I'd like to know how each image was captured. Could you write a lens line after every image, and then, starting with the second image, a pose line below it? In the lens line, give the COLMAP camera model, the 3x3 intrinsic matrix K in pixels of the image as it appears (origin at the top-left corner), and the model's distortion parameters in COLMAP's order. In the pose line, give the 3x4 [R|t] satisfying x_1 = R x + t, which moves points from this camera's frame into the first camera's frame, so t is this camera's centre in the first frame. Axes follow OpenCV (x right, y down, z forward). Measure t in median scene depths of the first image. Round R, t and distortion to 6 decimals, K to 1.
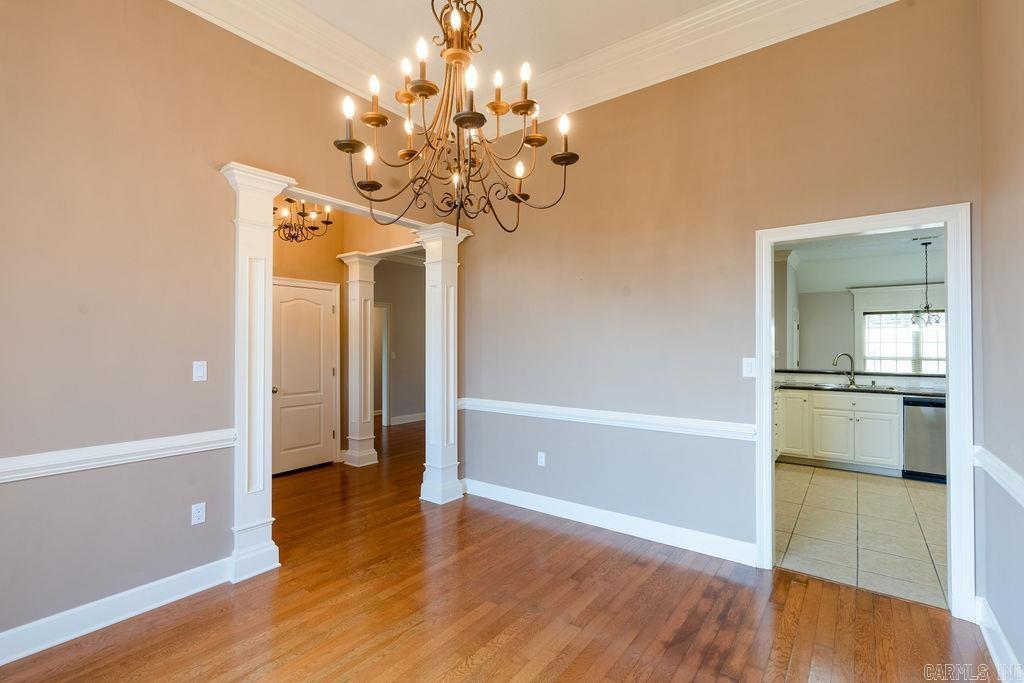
lens RADIAL K [[469.6, 0, 507.0], [0, 469.6, 342.4], [0, 0, 1]] dist [-0.003577, 0.000016]
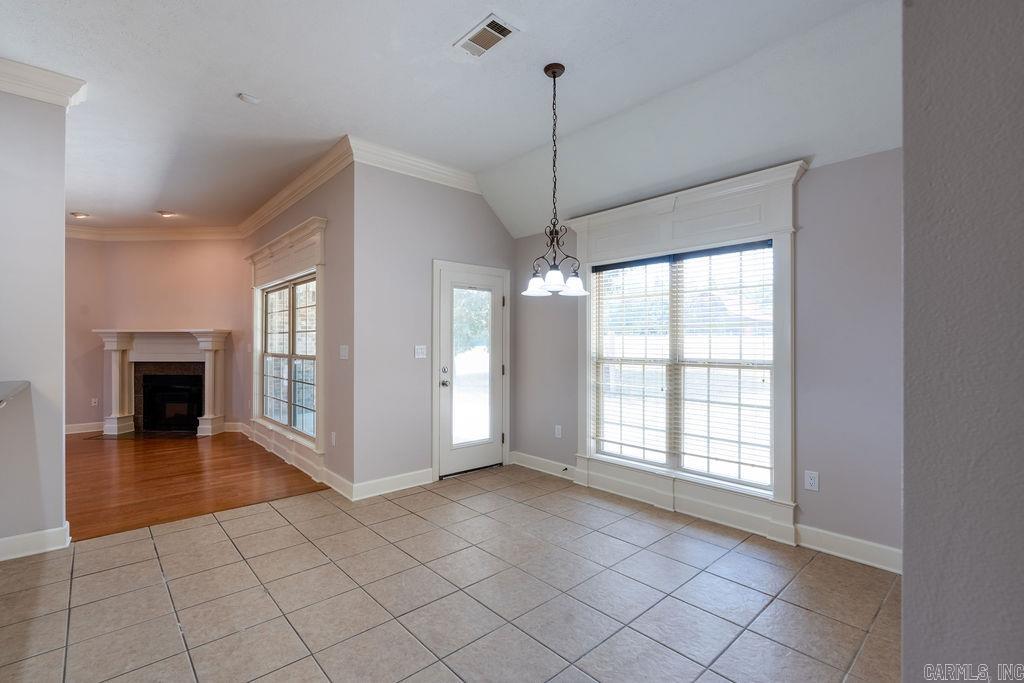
lens RADIAL K [[469.6, 0, 507.0], [0, 469.6, 342.4], [0, 0, 1]] dist [-0.003577, 0.000016]
pose [[0.978854, -0.003909, -0.204525, 1.191673], [0.004479, 0.999987, 0.002323, 0.020213], [0.204513, -0.003190, 0.978859, 0.772534]]
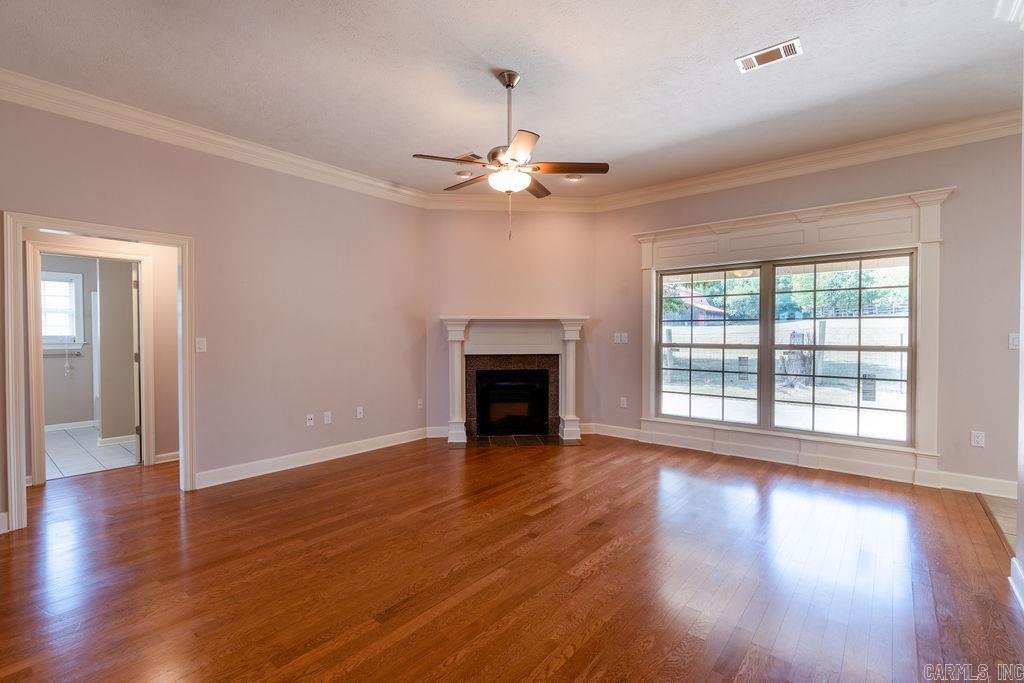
lens RADIAL K [[461.2, 0, 510.3], [0, 461.2, 342.5], [0, 0, 1]] dist [-0.018639, 0.000246]
pose [[0.998509, -0.002964, -0.054503, 0.148277], [0.004340, 0.999675, 0.025133, 0.017935], [0.054411, -0.025332, 0.998197, 0.772171]]
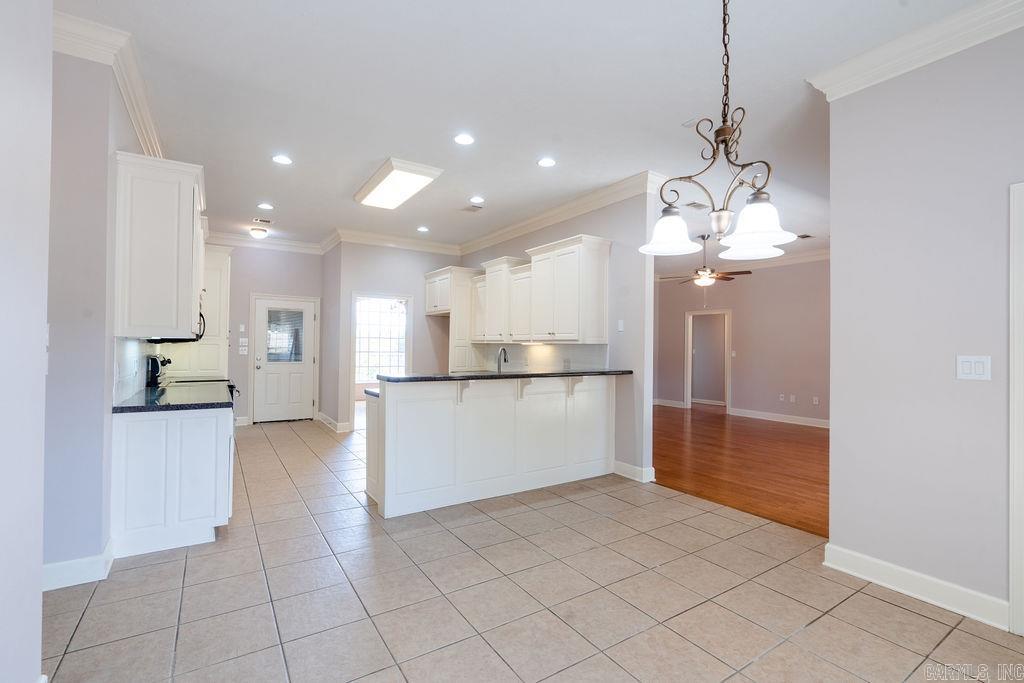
lens RADIAL K [[462.9, 0, 512.0], [0, 462.9, 341.5], [0, 0, 1]] dist [-0.001551, 0.000579]
pose [[-0.350389, -0.017134, -0.936448, 1.417795], [-0.010420, 0.999842, -0.014395, 0.024112], [0.936546, 0.004714, -0.350512, 1.258443]]
